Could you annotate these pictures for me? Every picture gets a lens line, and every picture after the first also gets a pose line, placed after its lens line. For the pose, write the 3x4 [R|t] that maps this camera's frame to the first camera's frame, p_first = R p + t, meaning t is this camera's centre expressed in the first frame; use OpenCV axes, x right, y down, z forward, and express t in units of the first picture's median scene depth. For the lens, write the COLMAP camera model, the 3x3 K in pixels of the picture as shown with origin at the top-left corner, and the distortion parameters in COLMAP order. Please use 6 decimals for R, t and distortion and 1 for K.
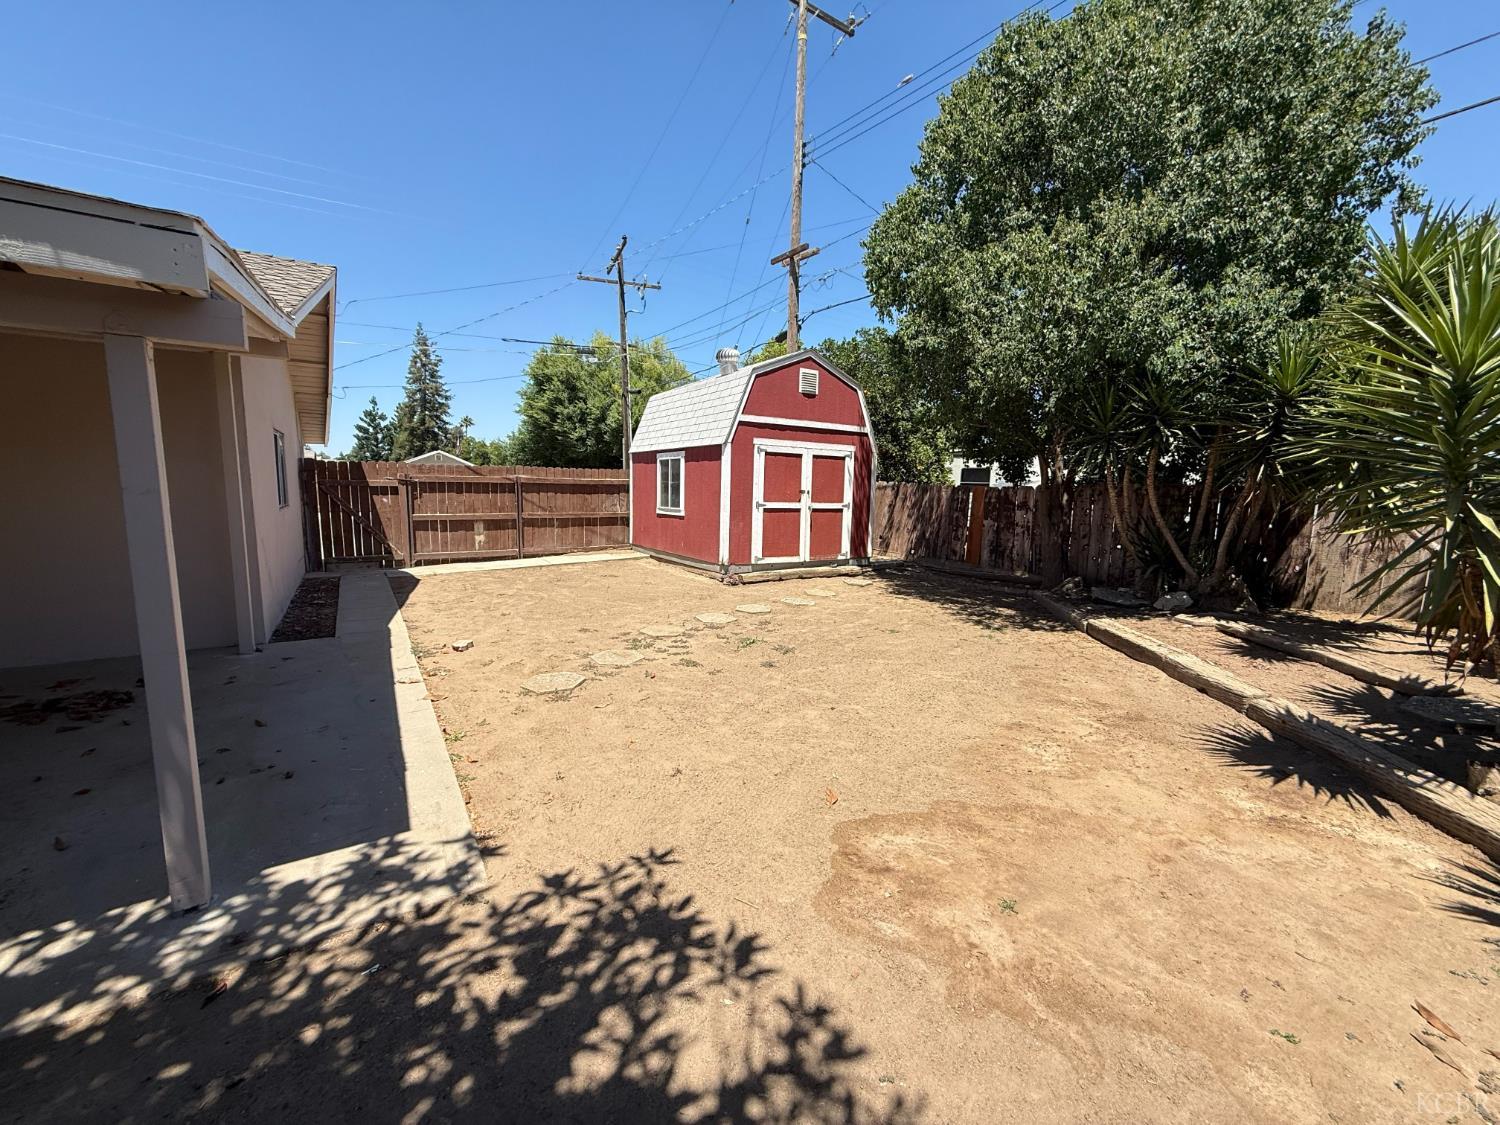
lens RADIAL K [[606.4, 0, 750.0], [0, 606.4, 562.5], [0, 0, 1]] dist [-0.001997, -0.000186]
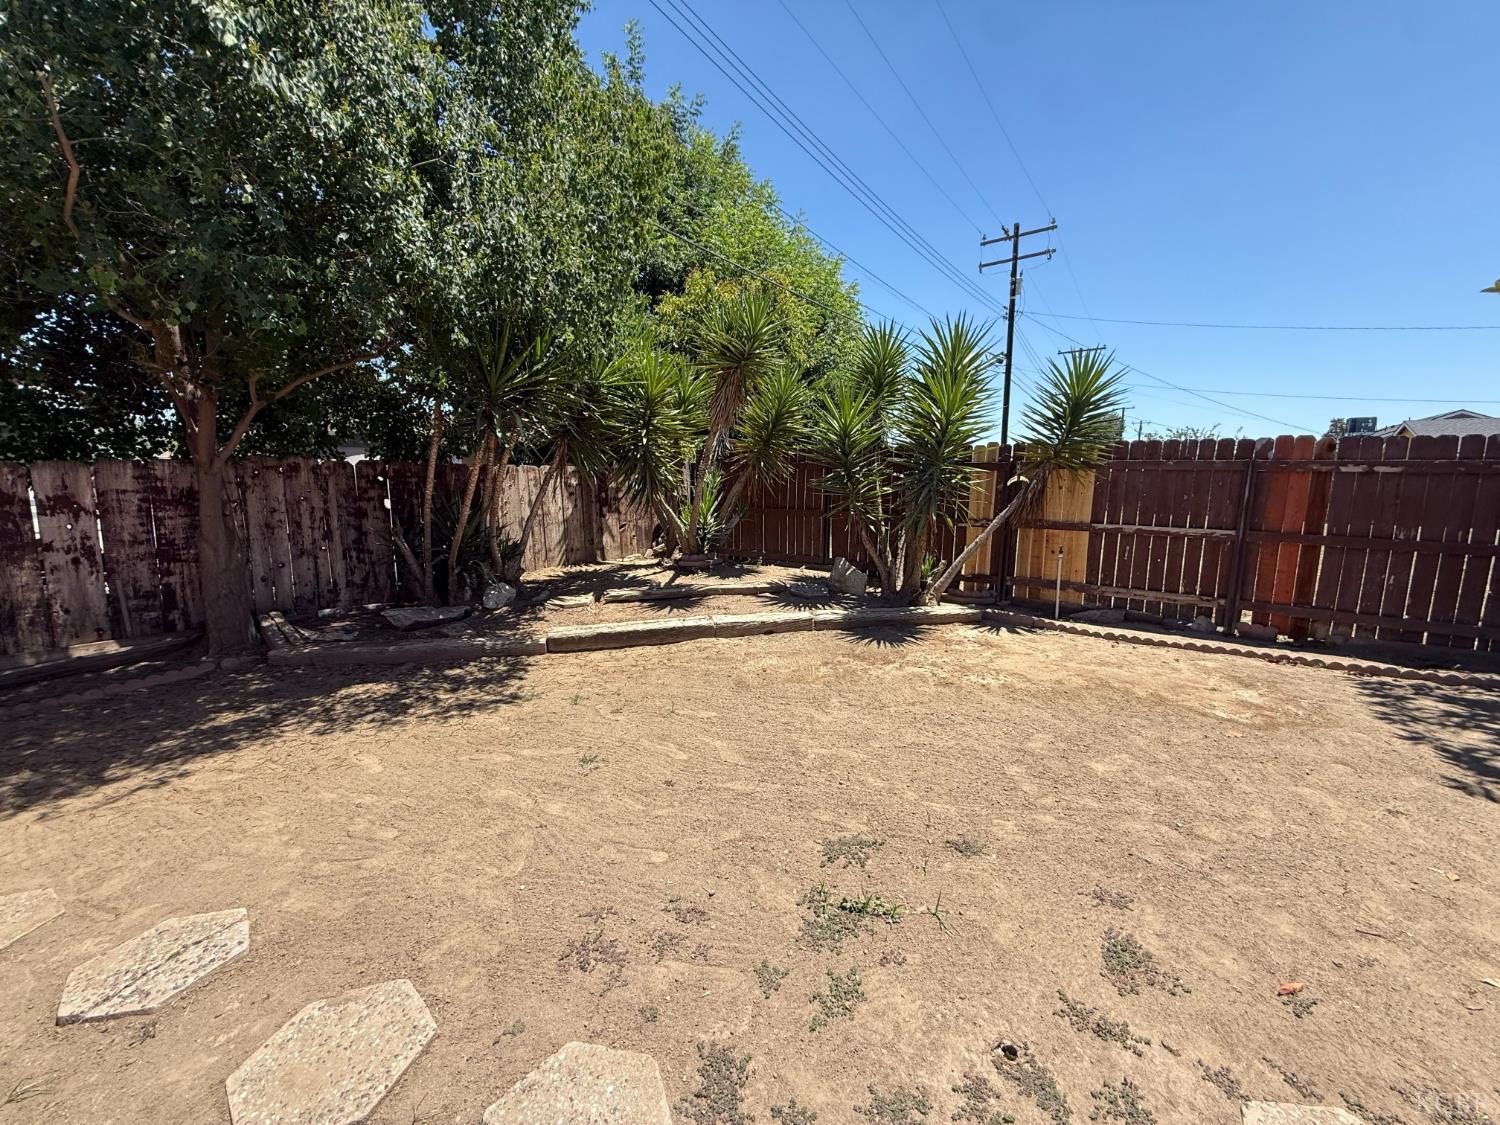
lens RADIAL K [[597.8, 0, 750.0], [0, 597.8, 562.5], [0, 0, 1]] dist [-0.002394, 0.000118]
pose [[-0.379898, -0.160498, 0.910998, -0.266897], [0.101752, 0.971606, 0.213608, -0.154705], [-0.919415, 0.173846, -0.352781, 1.129874]]
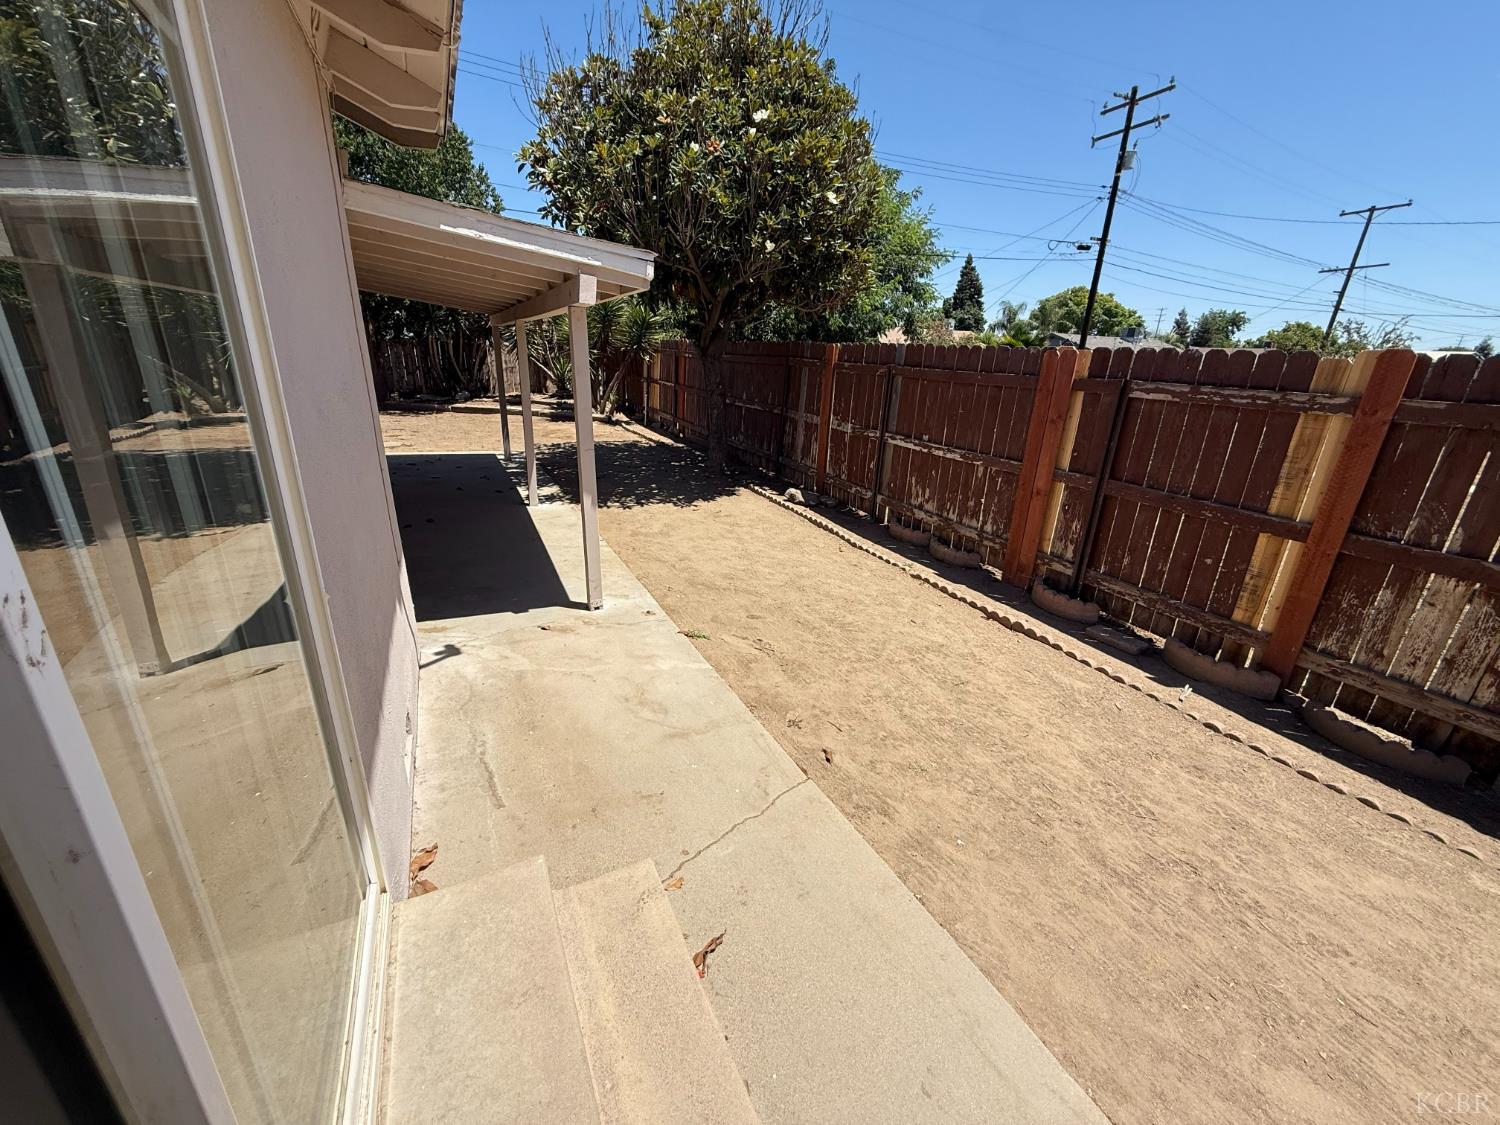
lens RADIAL K [[606.4, 0, 750.0], [0, 606.4, 562.5], [0, 0, 1]] dist [-0.001997, -0.000186]
pose [[0.125047, -0.346760, 0.929581, -1.858975], [0.087826, 0.937126, 0.337760, -0.028080], [-0.988256, 0.039405, 0.147639, -0.506901]]
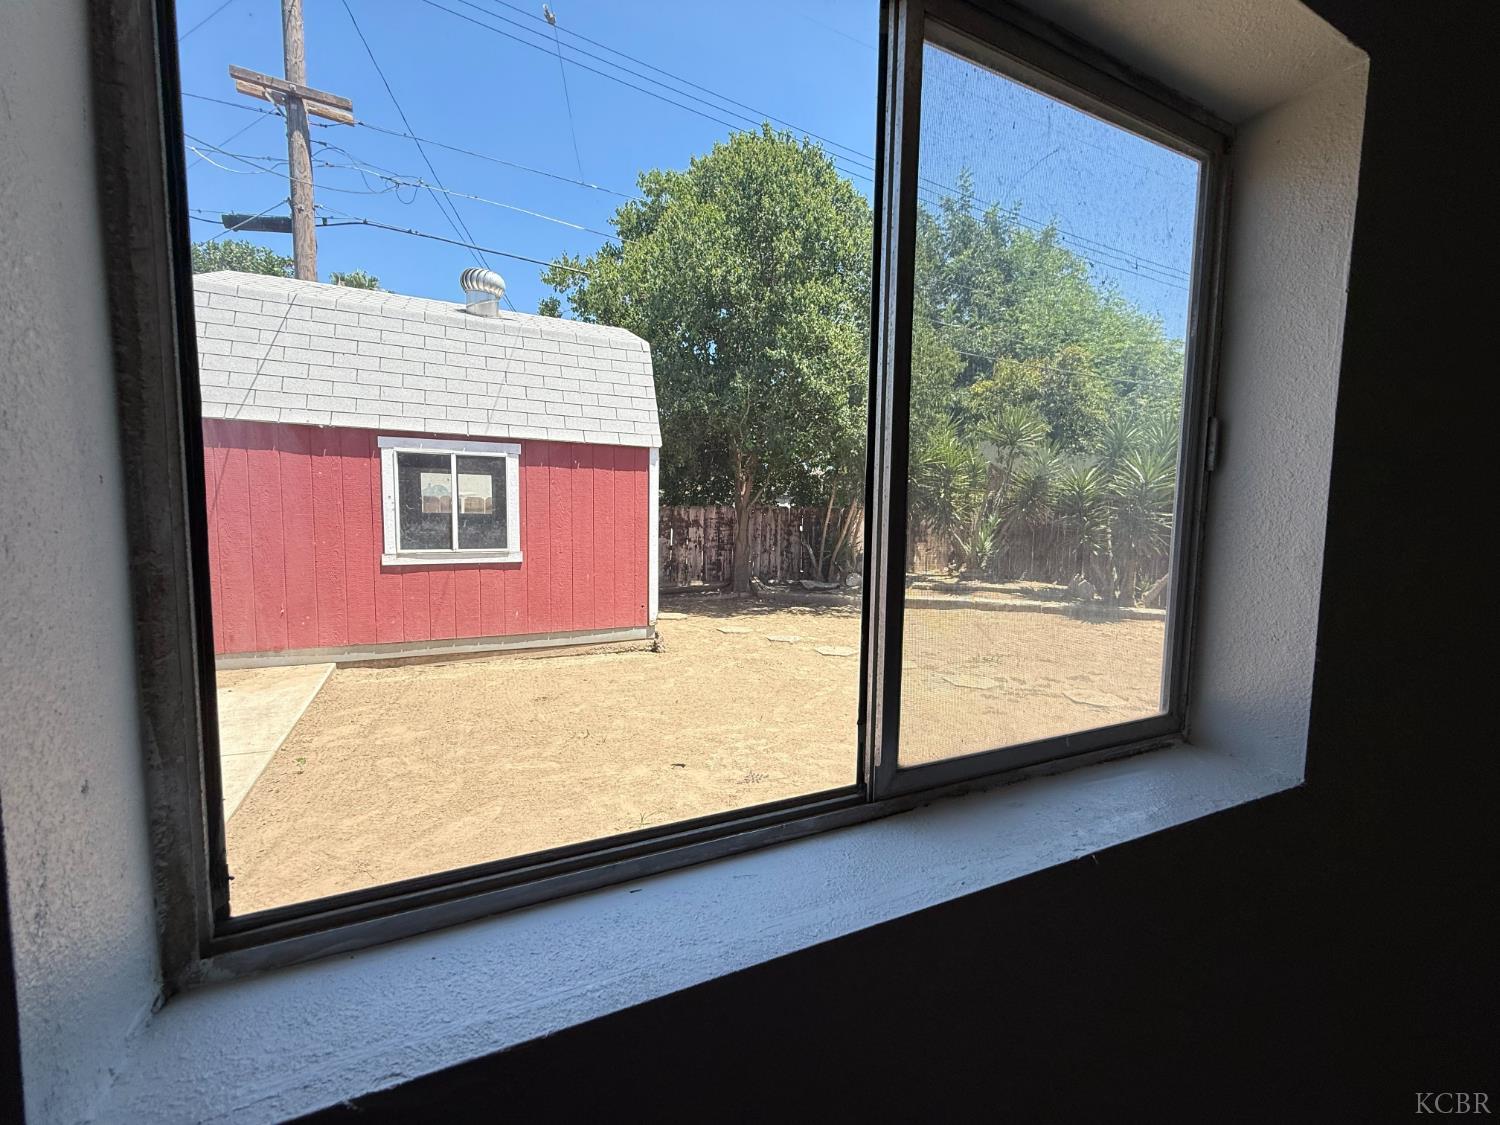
lens RADIAL K [[597.8, 0, 750.0], [0, 597.8, 562.5], [0, 0, 1]] dist [-0.002394, 0.000118]
pose [[0.125461, -0.098201, 0.987226, -1.063280], [0.107953, 0.990532, 0.084811, -0.171929], [-0.986208, 0.095933, 0.134874, 1.237878]]
